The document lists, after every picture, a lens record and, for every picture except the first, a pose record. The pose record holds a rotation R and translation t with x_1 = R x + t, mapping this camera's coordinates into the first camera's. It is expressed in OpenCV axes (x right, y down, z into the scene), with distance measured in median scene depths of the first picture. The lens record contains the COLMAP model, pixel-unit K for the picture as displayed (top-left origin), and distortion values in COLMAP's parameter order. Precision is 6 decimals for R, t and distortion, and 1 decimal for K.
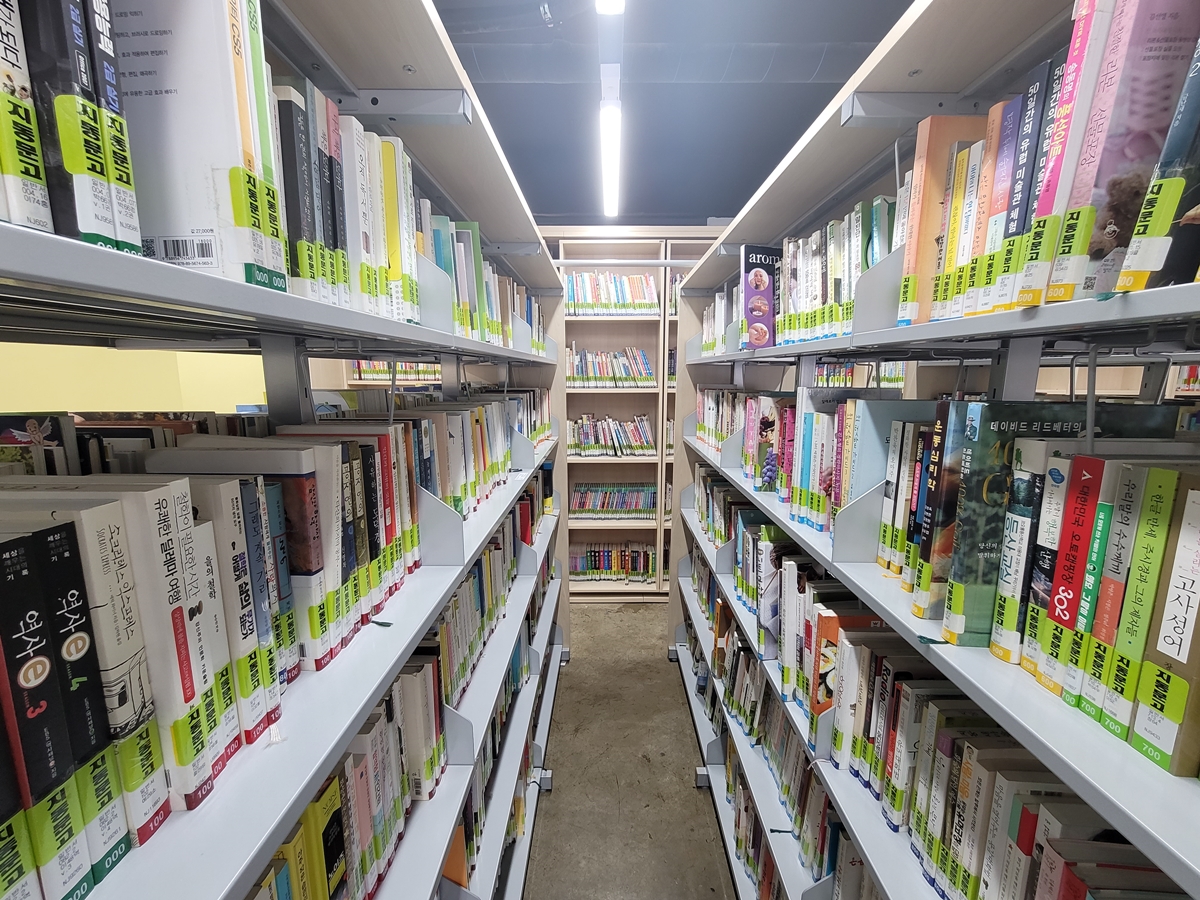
lens RADIAL K [[489.3, 0, 600.9], [0, 489.3, 452.3], [0, 0, 1]] dist [-0.007163, 0.001732]
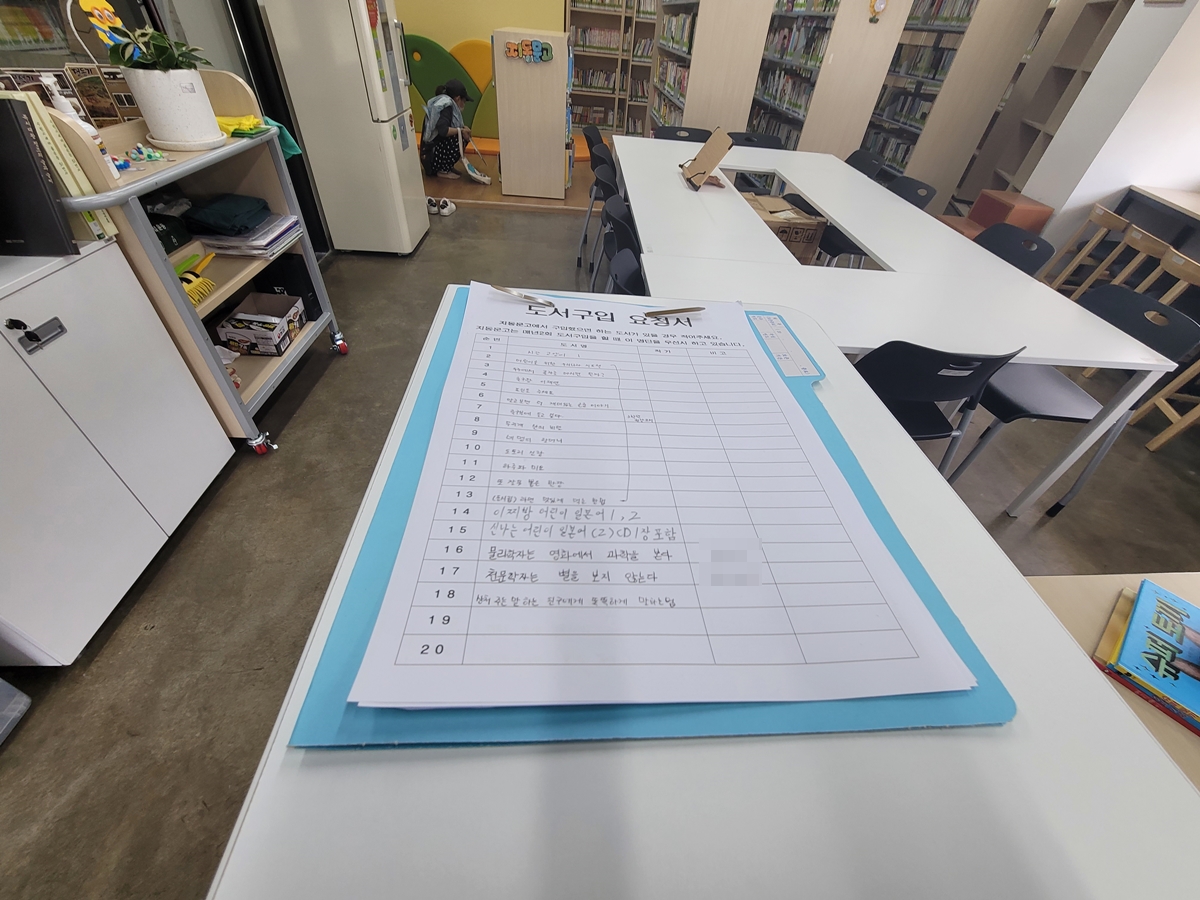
lens RADIAL K [[489.3, 0, 606.9], [0, 489.3, 455.9], [0, 0, 1]] dist [-0.007163, 0.001732]
pose [[0.995170, 0.012702, 0.097342, -0.832681], [-0.063651, 0.838396, 0.541332, 0.429664], [-0.074735, -0.544913, 0.835155, -2.339161]]
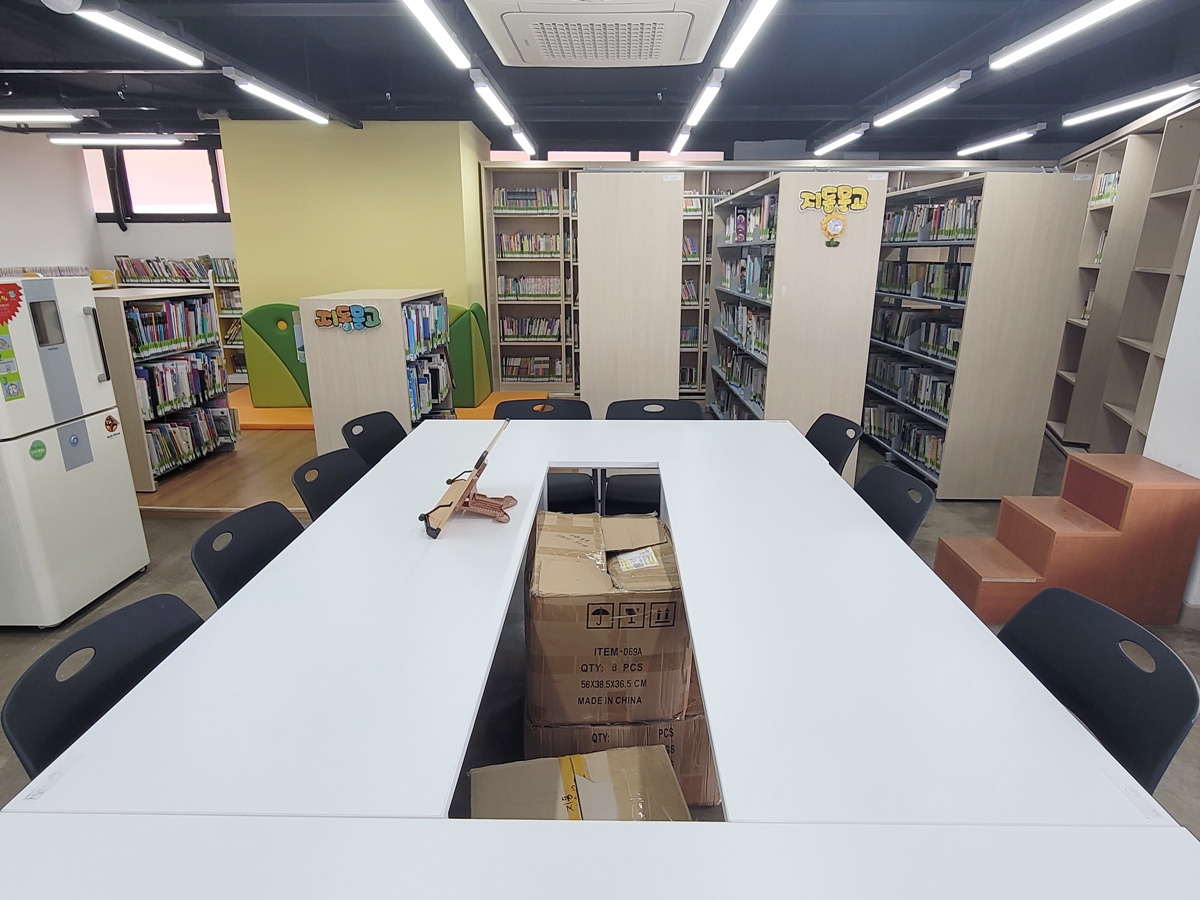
lens RADIAL K [[686.6, 0, 608.5], [0, 686.6, 452.8], [0, 0, 1]] dist [-0.001815, 0.002429]
pose [[0.999934, -0.006737, 0.009350, -0.295918], [0.005573, 0.992831, 0.119397, 0.311298], [-0.010088, -0.119337, 0.992803, -1.852575]]
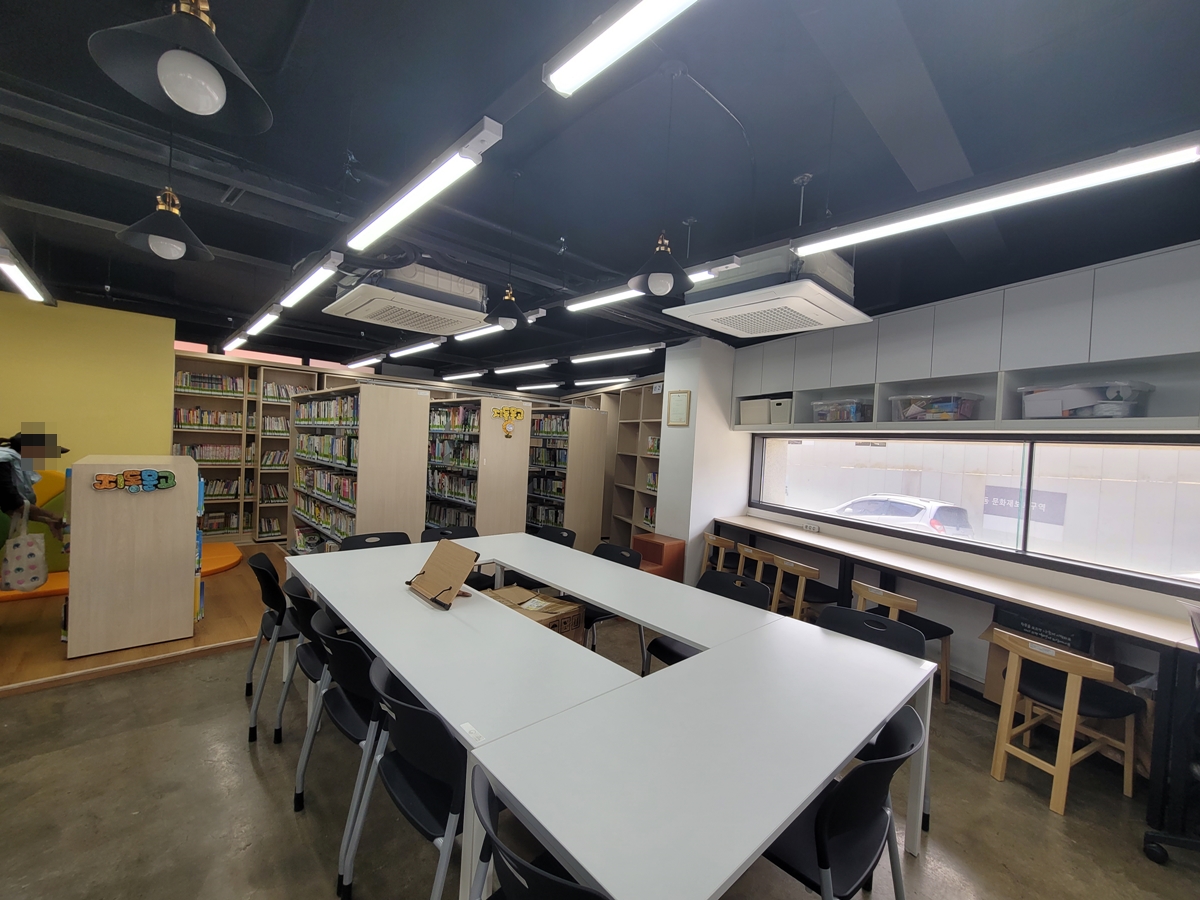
lens RADIAL K [[489.3, 0, 608.0], [0, 489.3, 454.3], [0, 0, 1]] dist [-0.007163, 0.001732]
pose [[0.709957, 0.015273, 0.704079, -0.984564], [0.067729, 0.993650, -0.089848, 0.313486], [-0.700980, 0.111474, 0.704415, -1.980869]]
